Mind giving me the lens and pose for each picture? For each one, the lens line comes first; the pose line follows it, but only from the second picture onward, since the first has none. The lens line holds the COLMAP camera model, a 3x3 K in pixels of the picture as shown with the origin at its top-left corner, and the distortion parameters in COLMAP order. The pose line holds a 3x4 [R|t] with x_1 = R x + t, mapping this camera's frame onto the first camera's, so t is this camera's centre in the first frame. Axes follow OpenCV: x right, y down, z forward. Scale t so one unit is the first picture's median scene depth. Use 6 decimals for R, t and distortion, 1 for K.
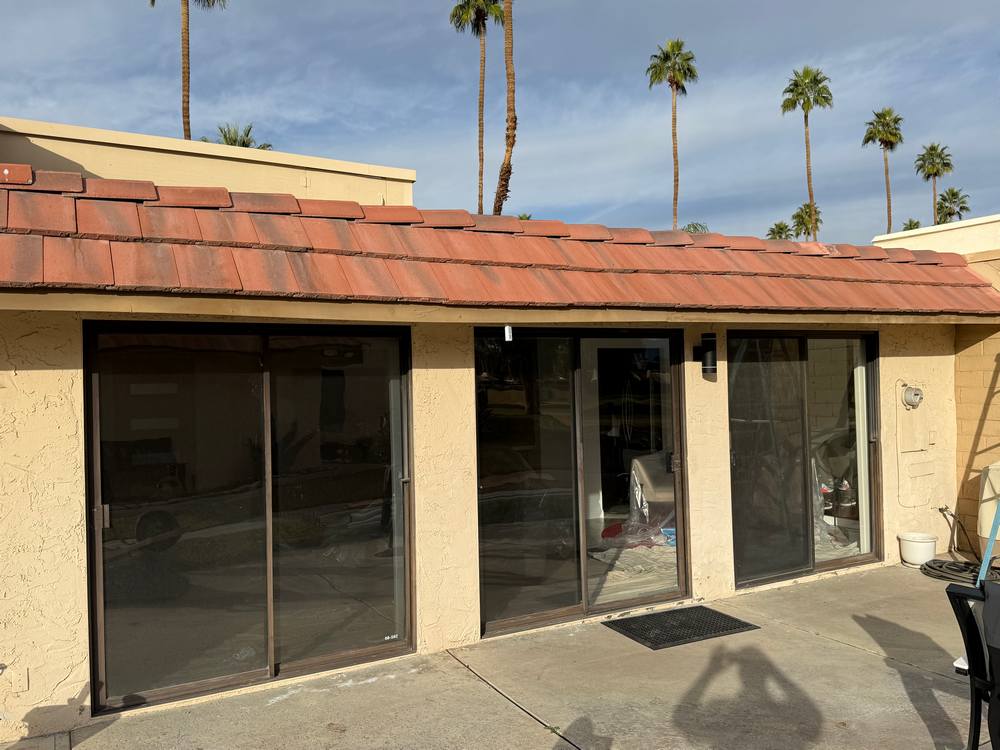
lens RADIAL K [[802.3, 0, 500.0], [0, 802.3, 375.0], [0, 0, 1]] dist [0.131216, -0.215964]
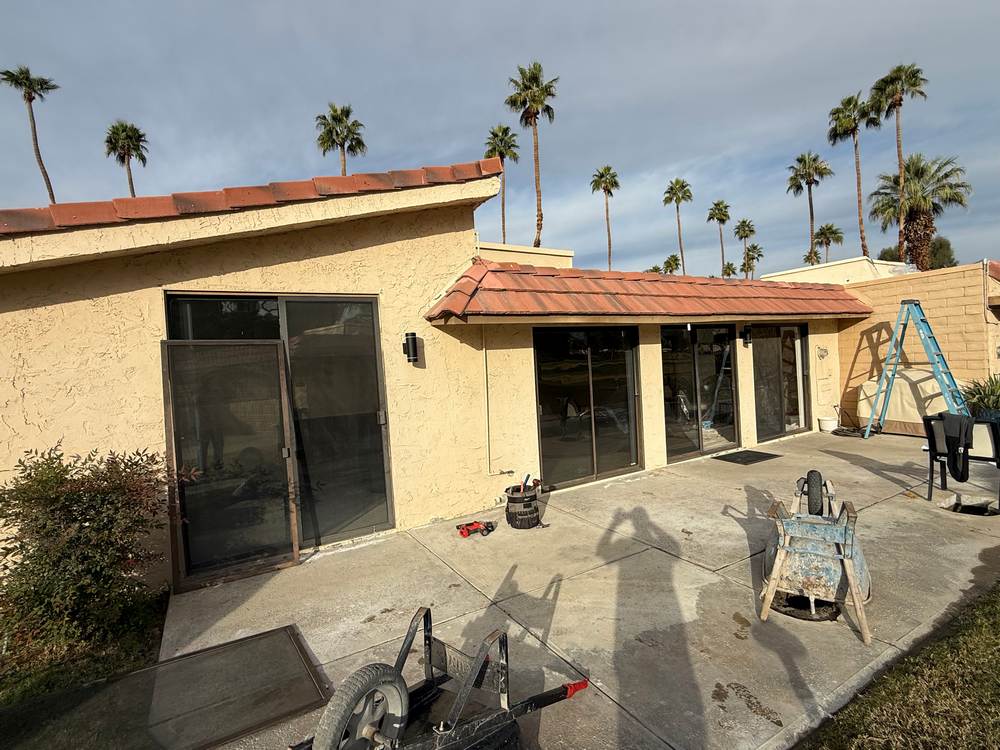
lens RADIAL K [[471.1, 0, 497.5], [0, 471.1, 370.2], [0, 0, 1]] dist [-0.002995, -0.000541]
pose [[0.999222, -0.036115, 0.015844, -0.354826], [0.035734, 0.999080, 0.023725, 0.011627], [-0.016686, -0.023140, 0.999593, -0.202992]]
